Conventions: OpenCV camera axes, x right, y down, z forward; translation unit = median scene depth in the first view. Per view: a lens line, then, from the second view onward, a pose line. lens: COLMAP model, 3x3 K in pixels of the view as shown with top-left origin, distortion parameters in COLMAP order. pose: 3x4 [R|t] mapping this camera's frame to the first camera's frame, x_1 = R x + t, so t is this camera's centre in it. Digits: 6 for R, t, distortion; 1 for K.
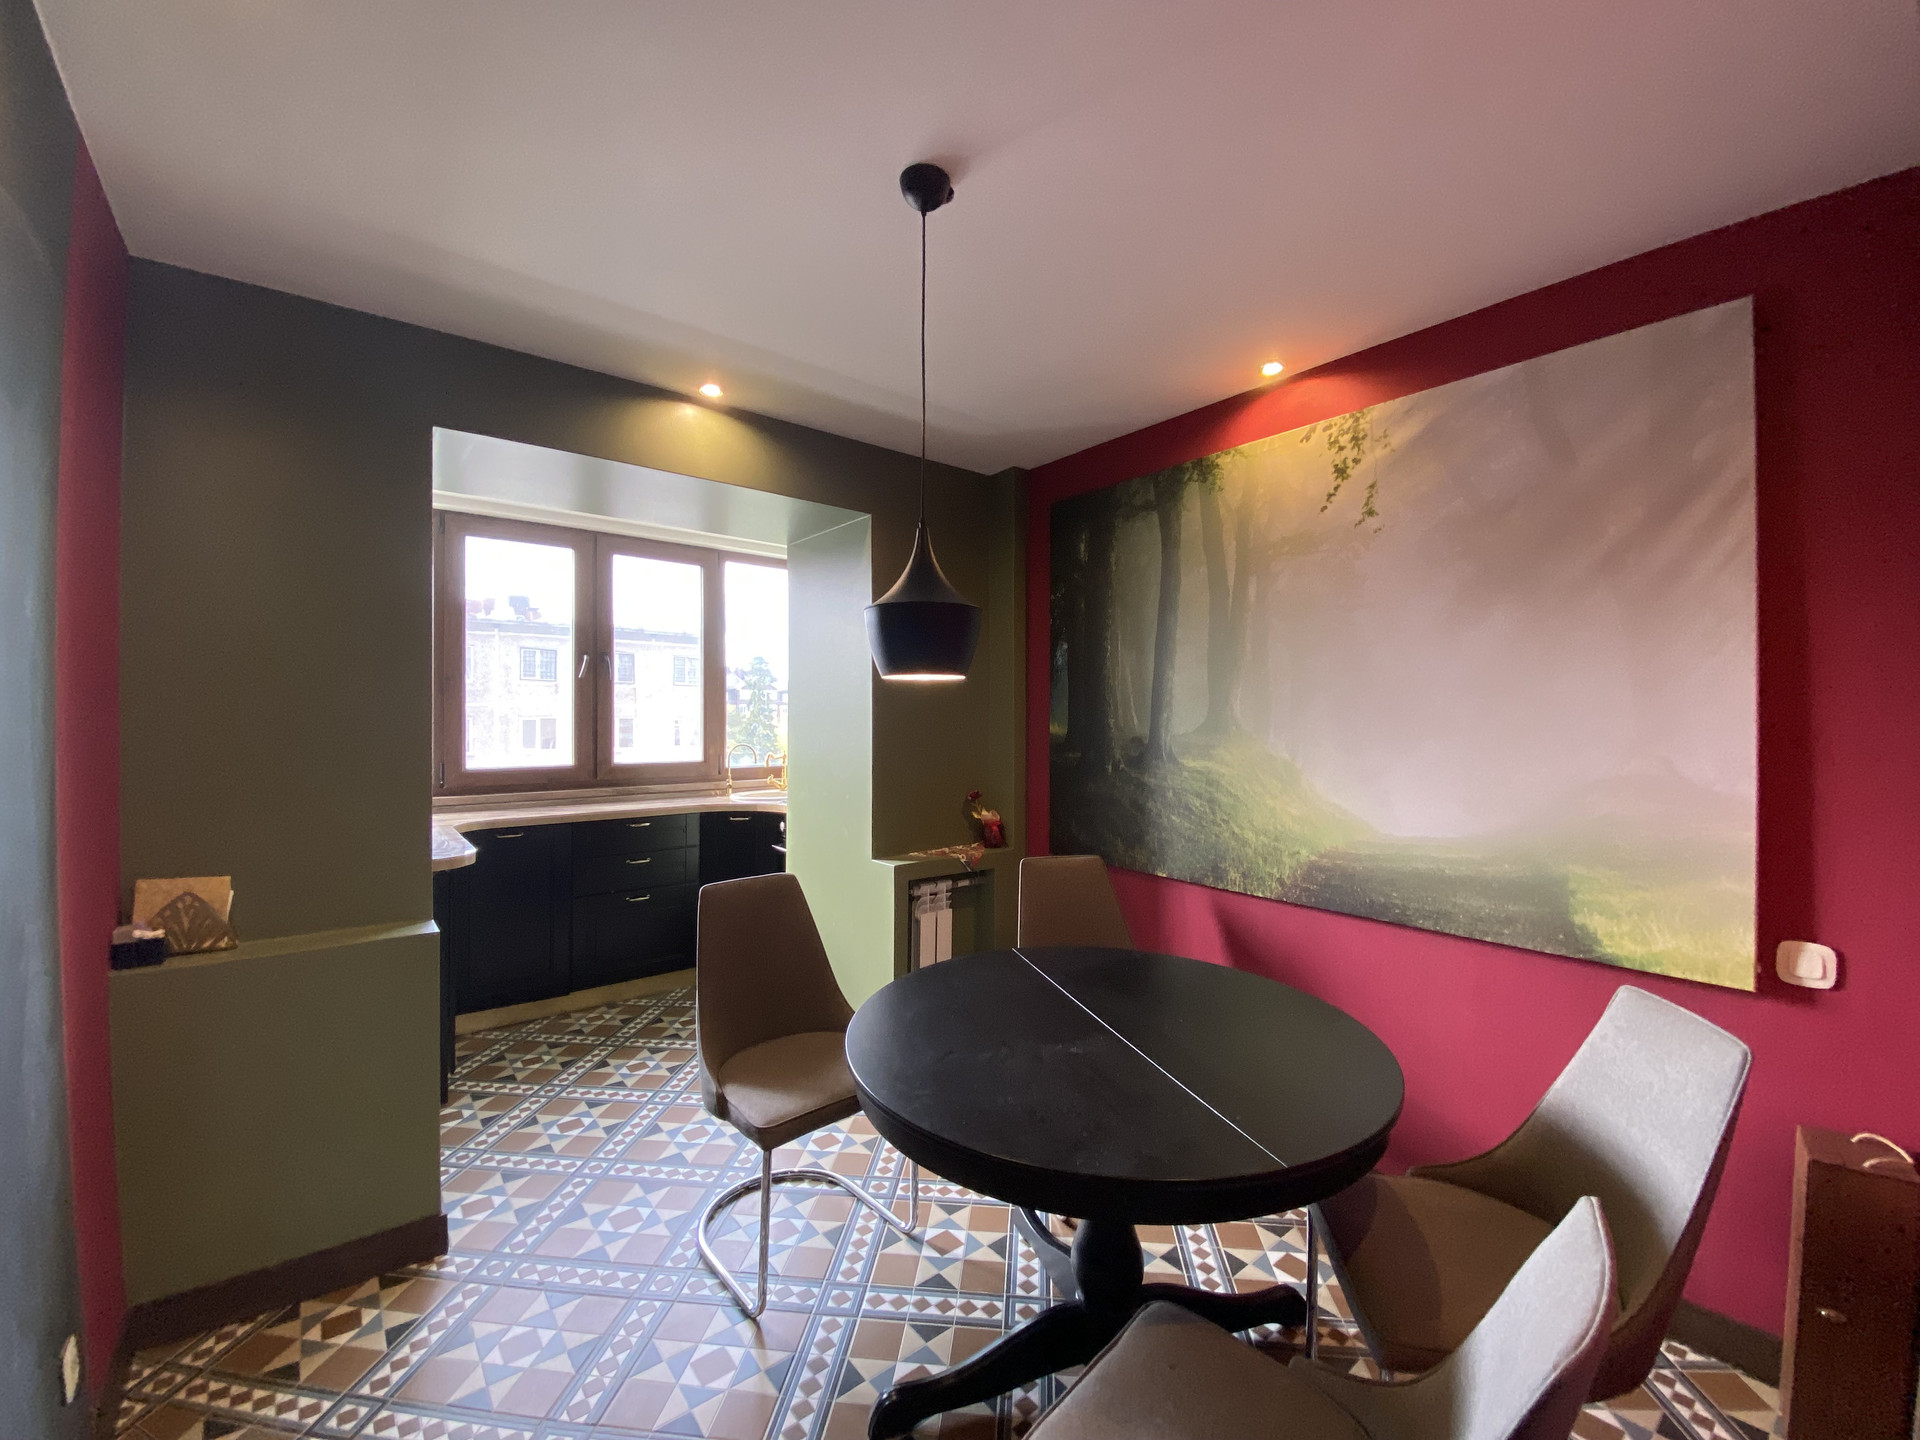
lens RADIAL K [[772.9, 0, 960.0], [0, 772.9, 720.0], [0, 0, 1]] dist [0.018851, -0.019130]
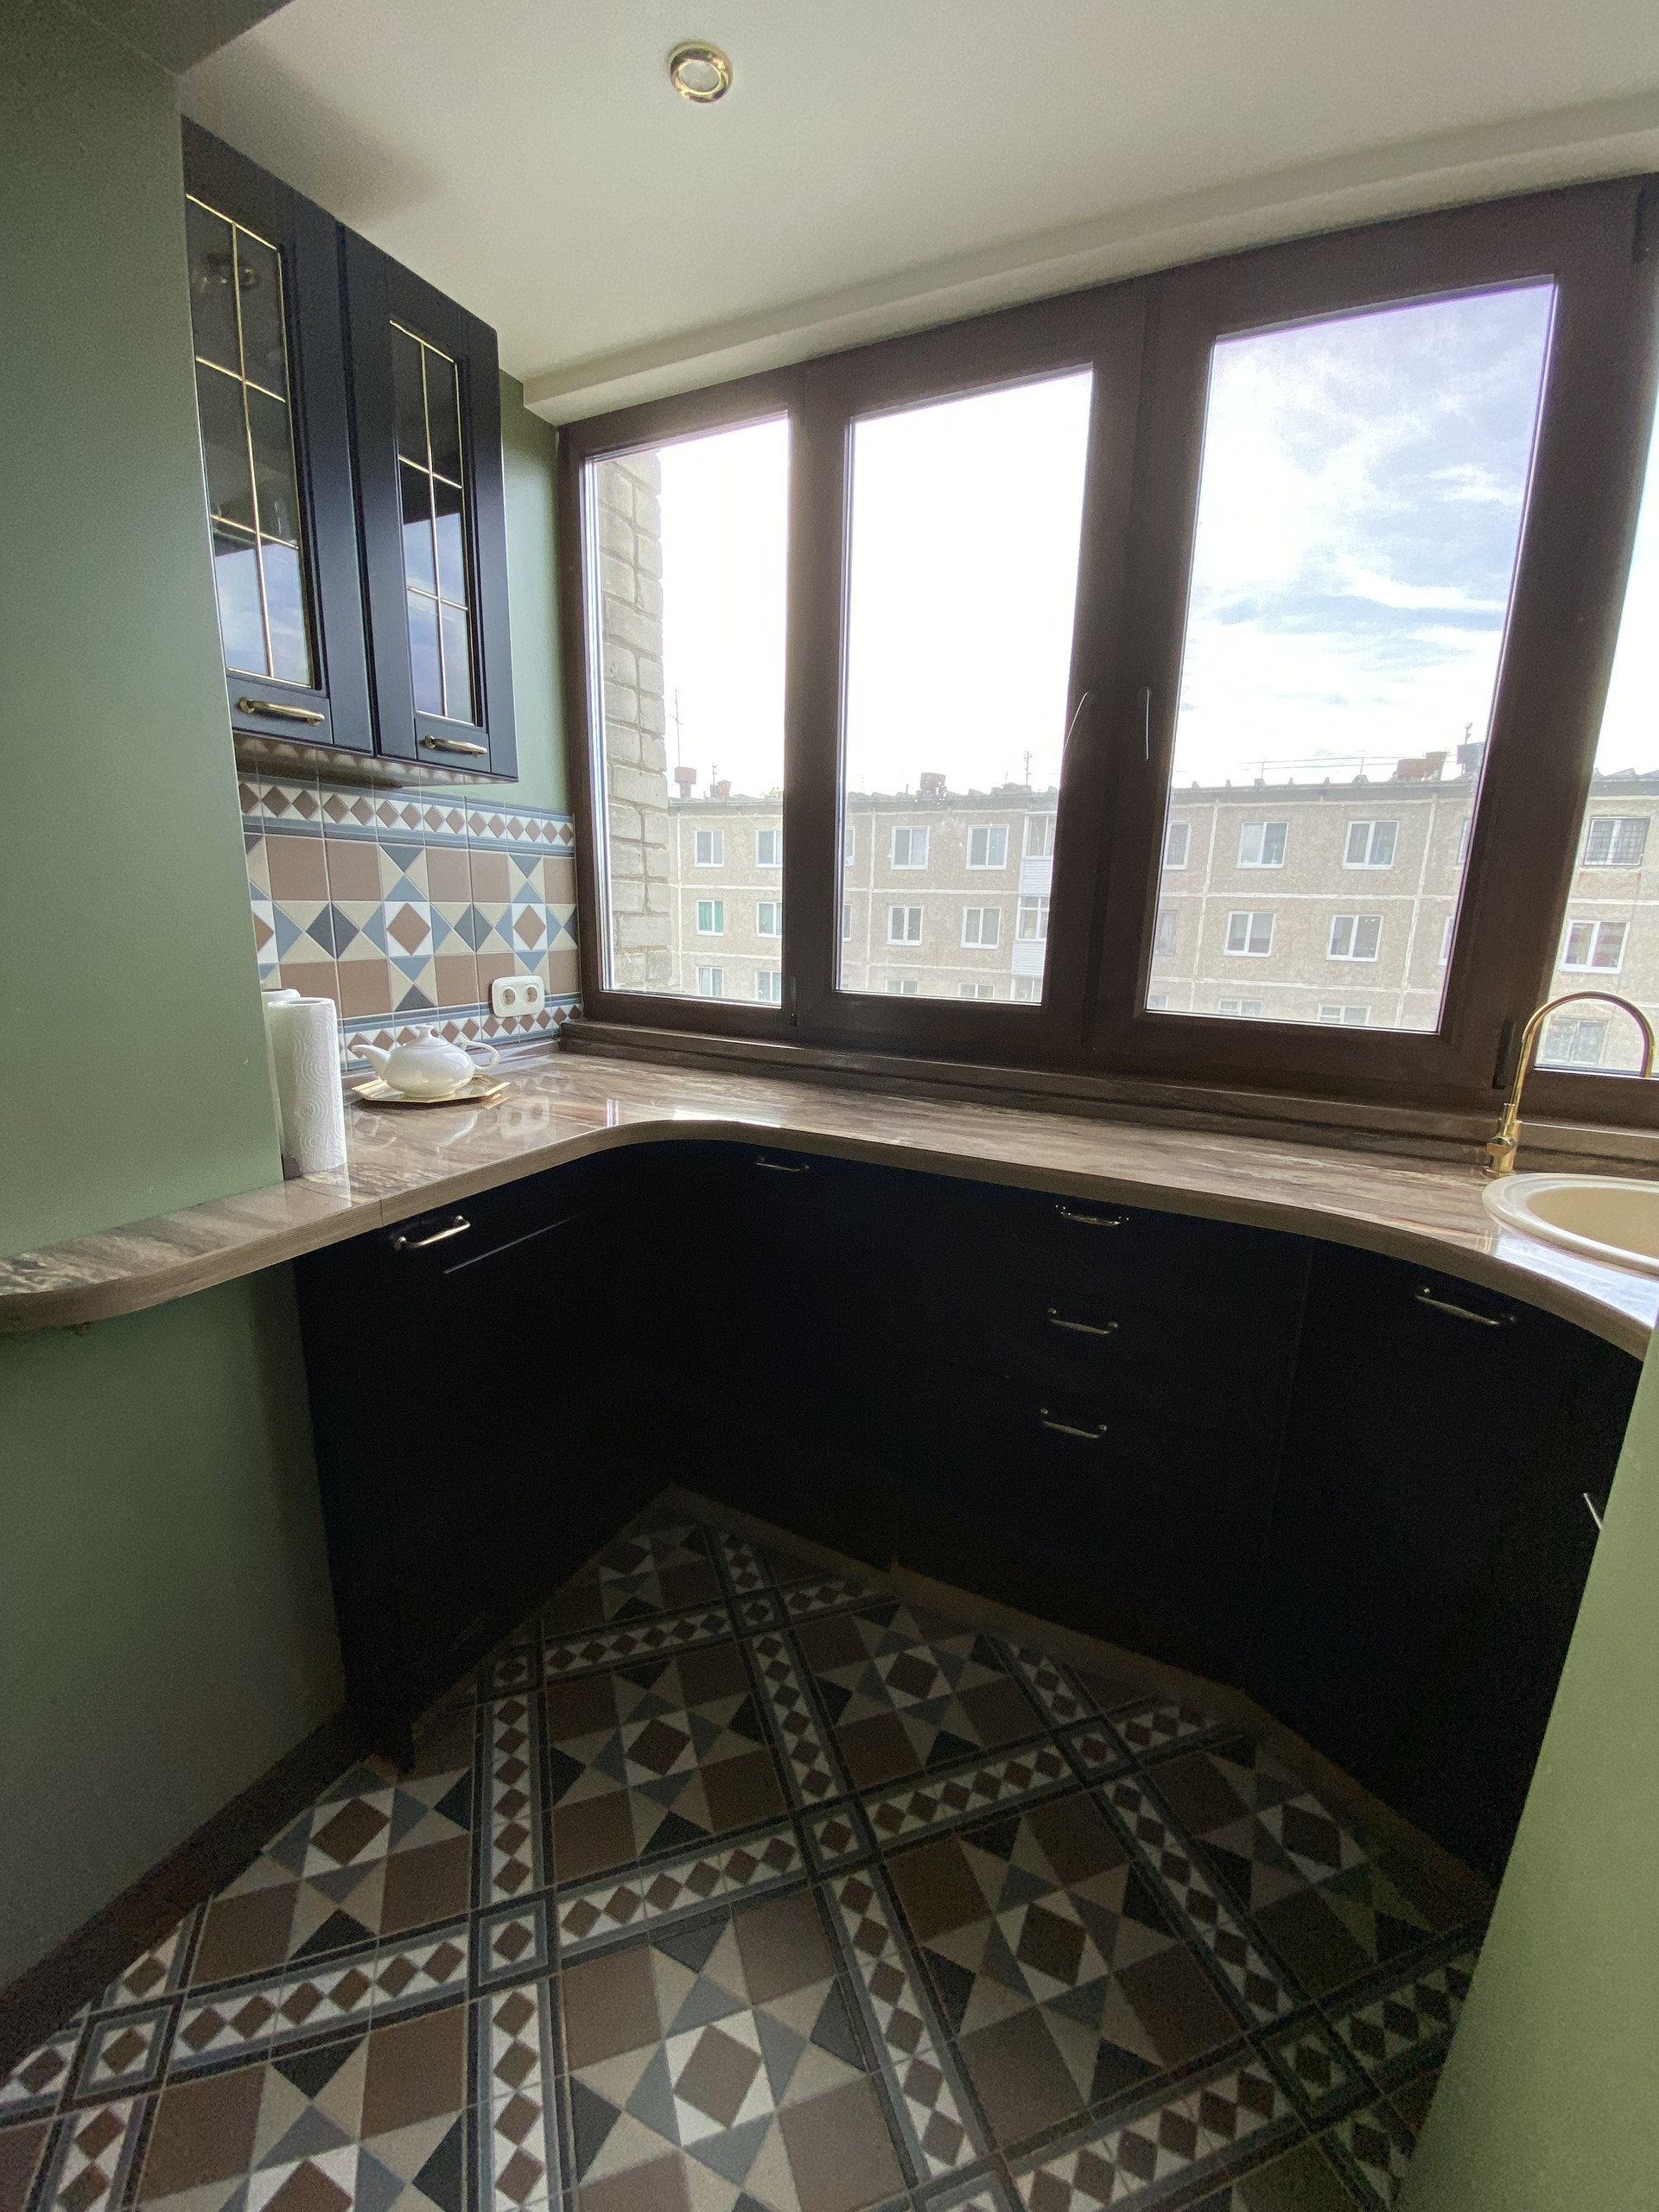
lens RADIAL K [[890.4, 0, 819.6], [0, 890.4, 1117.3], [0, 0, 1]] dist [0.018851, -0.019130]
pose [[0.409918, 0.216992, -0.885935, -0.248721], [-0.021637, 0.973330, 0.228386, 0.025947], [0.911865, -0.074451, 0.403681, 1.262547]]
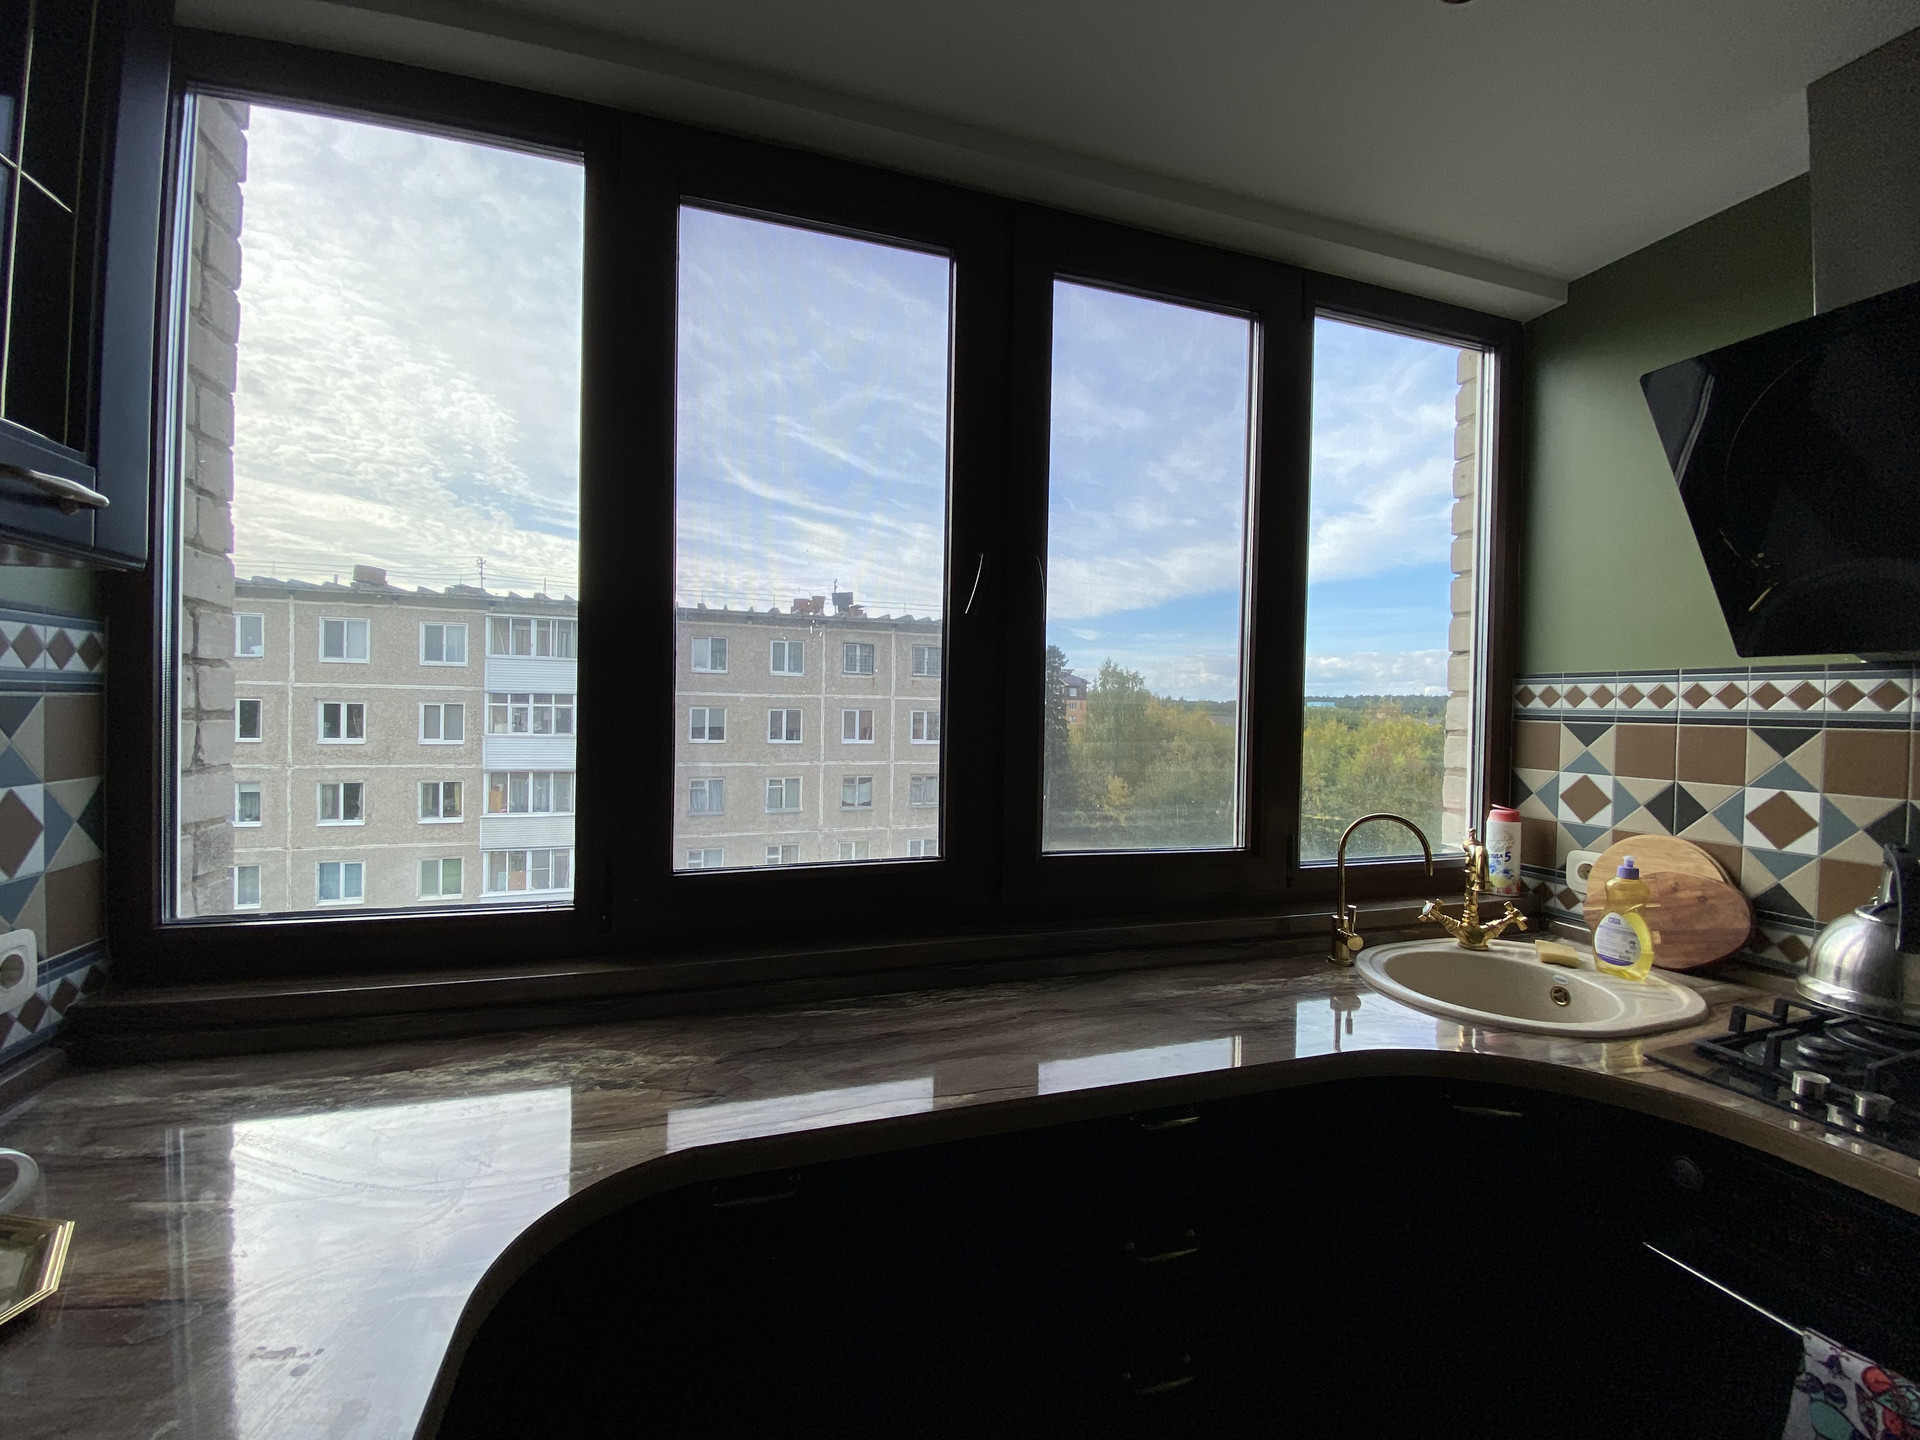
lens RADIAL K [[772.9, 0, 960.0], [0, 772.9, 720.0], [0, 0, 1]] dist [0.018851, -0.019130]
pose [[0.934156, 0.016416, -0.356488, -0.655266], [-0.013420, 0.999851, 0.010875, -0.018085], [0.356613, -0.005374, 0.934237, 1.186643]]
